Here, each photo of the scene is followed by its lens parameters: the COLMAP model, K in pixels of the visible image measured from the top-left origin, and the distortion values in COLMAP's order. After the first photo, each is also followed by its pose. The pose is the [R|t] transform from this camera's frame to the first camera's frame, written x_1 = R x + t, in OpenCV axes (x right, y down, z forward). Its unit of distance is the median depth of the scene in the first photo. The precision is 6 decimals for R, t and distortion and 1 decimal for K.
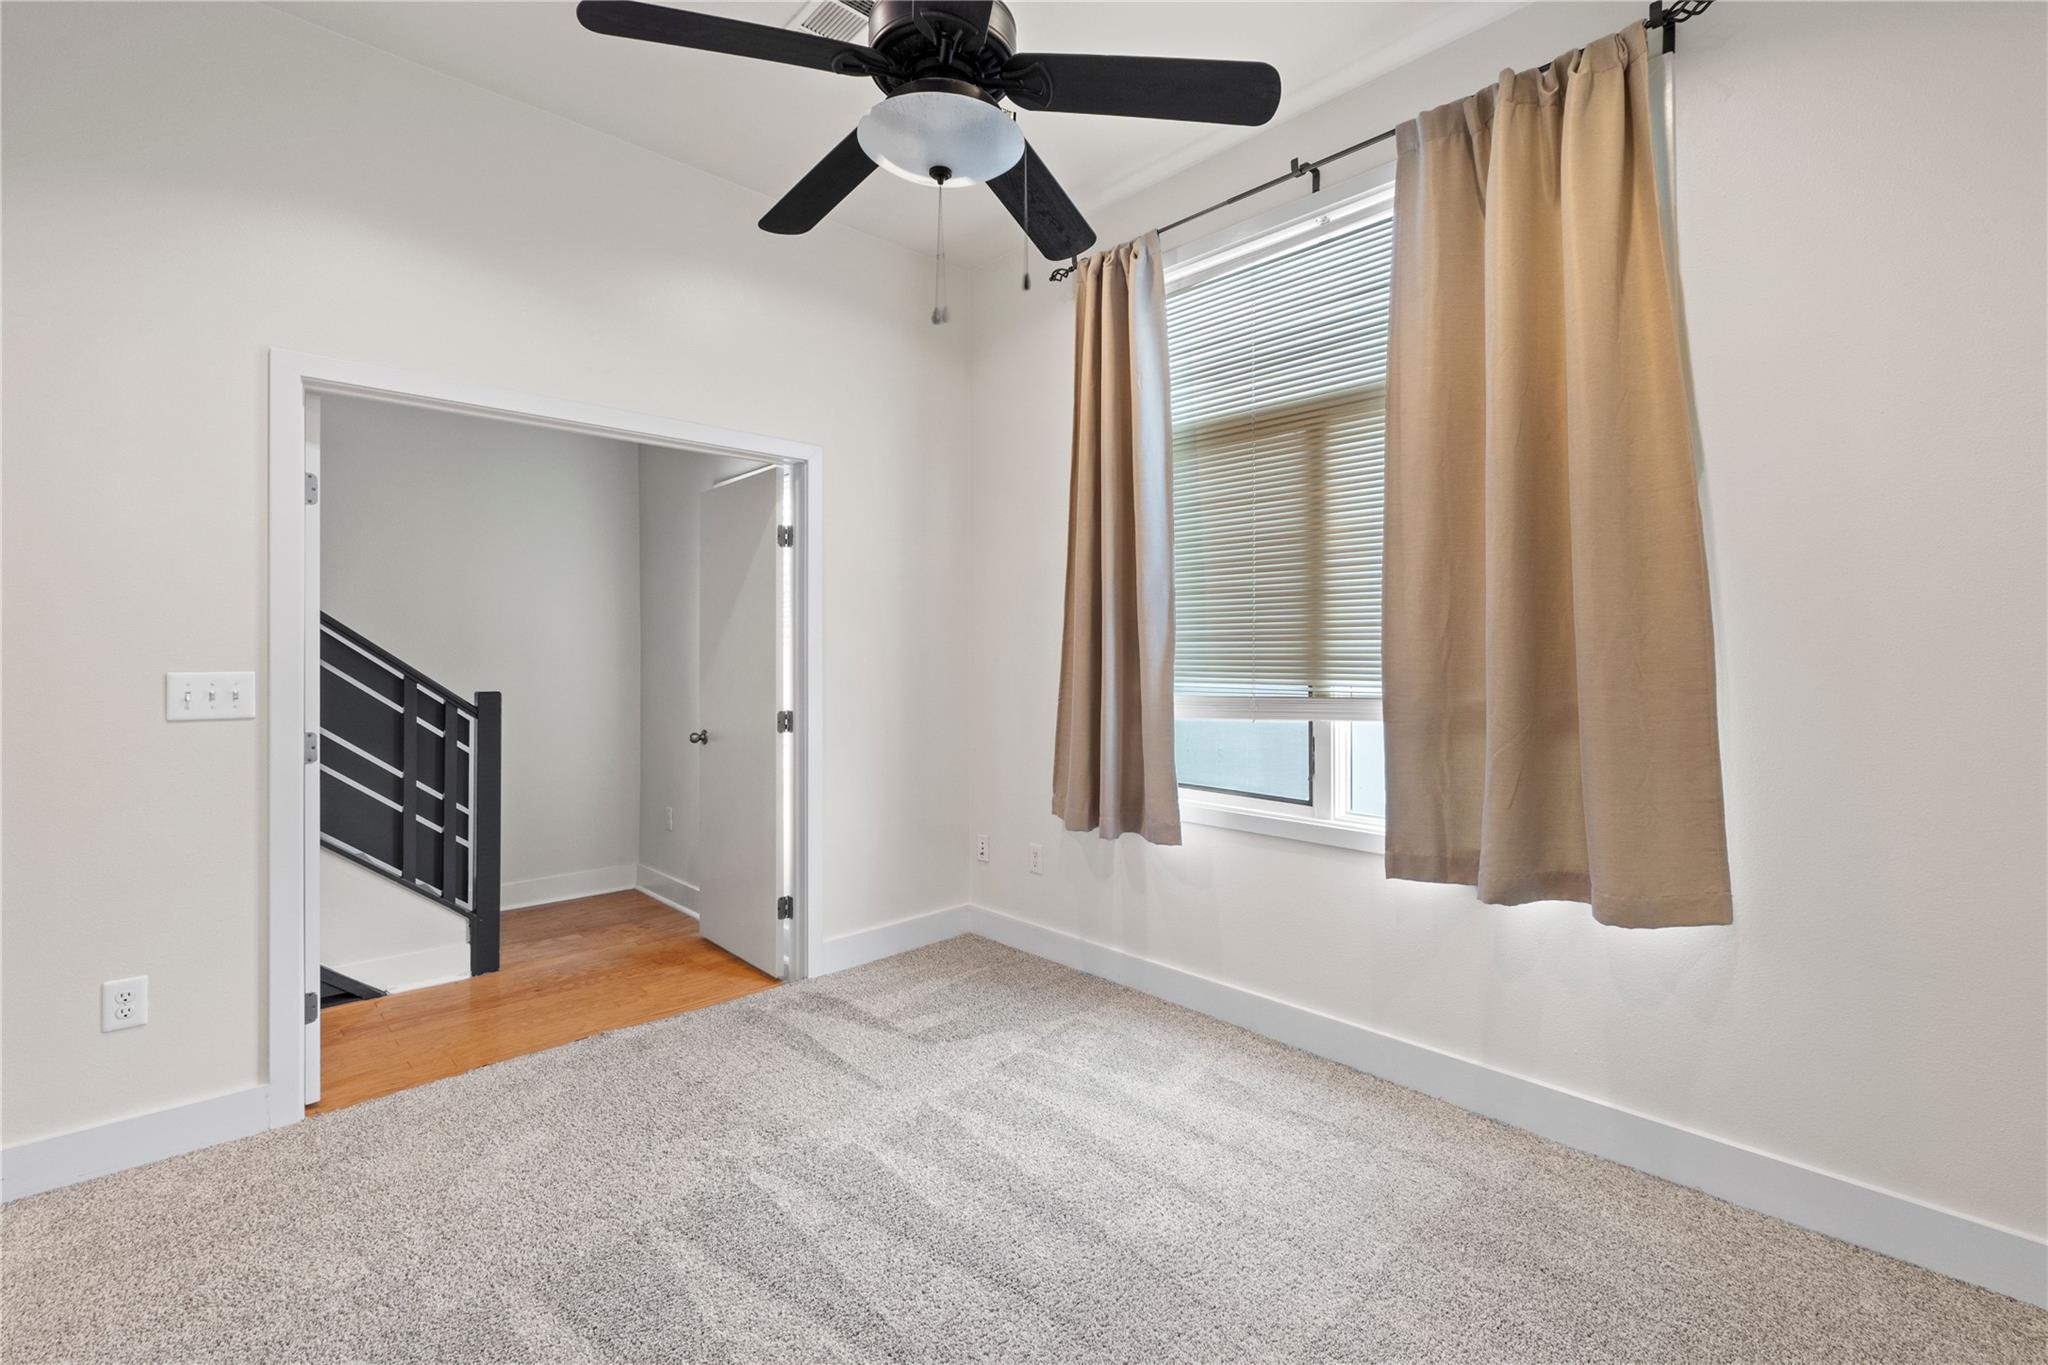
lens RADIAL K [[885.6, 0, 1024.1], [0, 885.6, 669.7], [0, 0, 1]] dist [-0.008042, 0.000773]
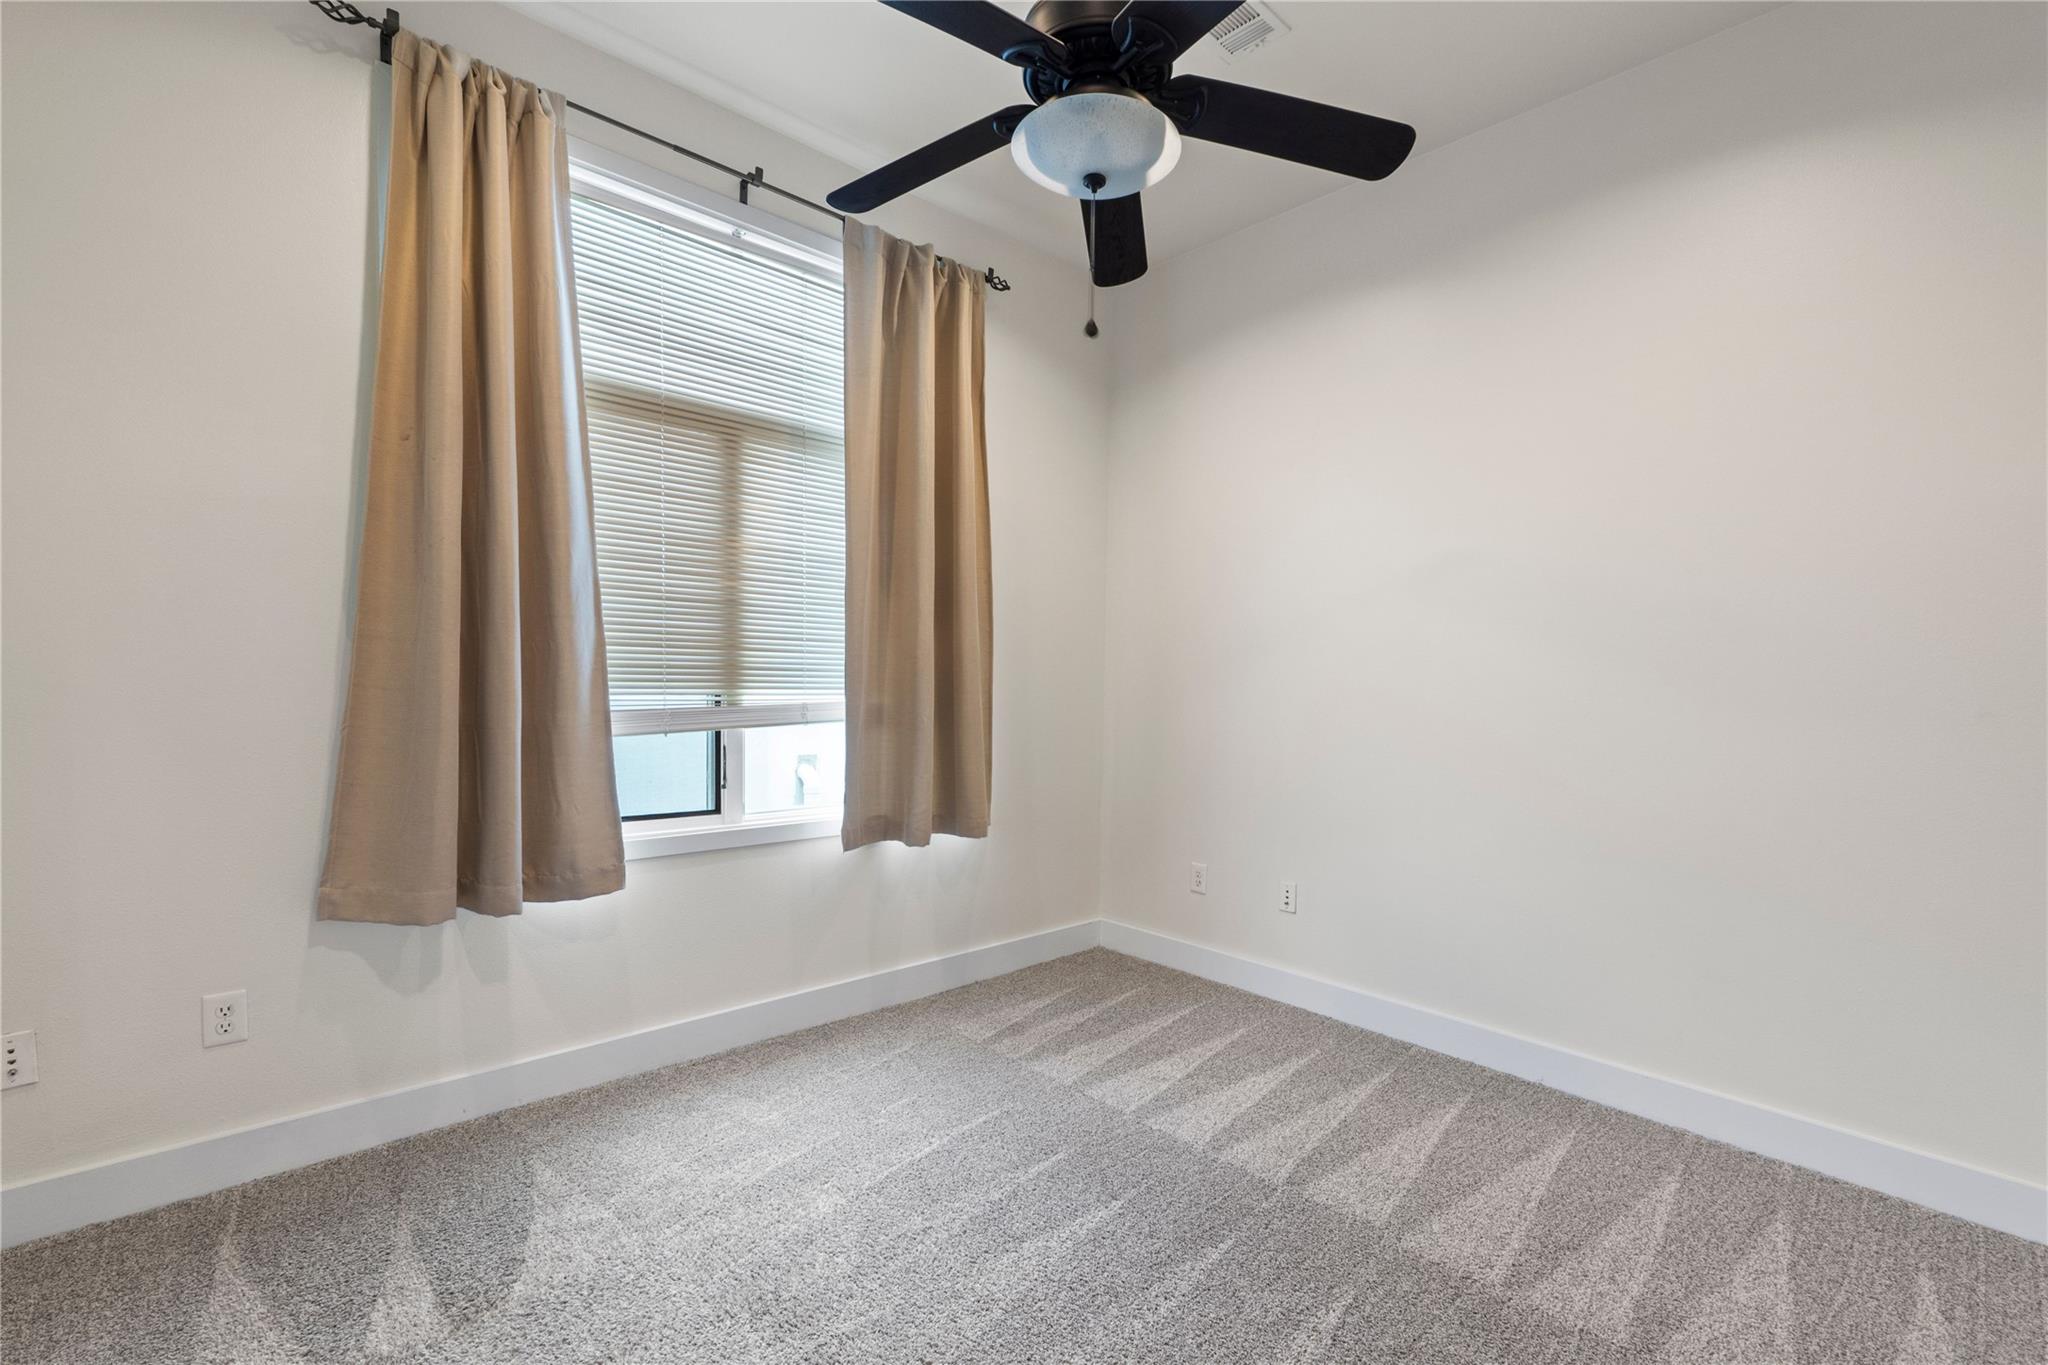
lens RADIAL K [[885.6, 0, 1020.6], [0, 885.6, 709.8], [0, 0, 1]] dist [-0.008042, 0.000773]
pose [[0.016131, -0.049028, 0.998667, -0.674798], [-0.016133, 0.998654, 0.049288, -0.020038], [-0.999740, -0.016906, 0.015319, 0.639661]]
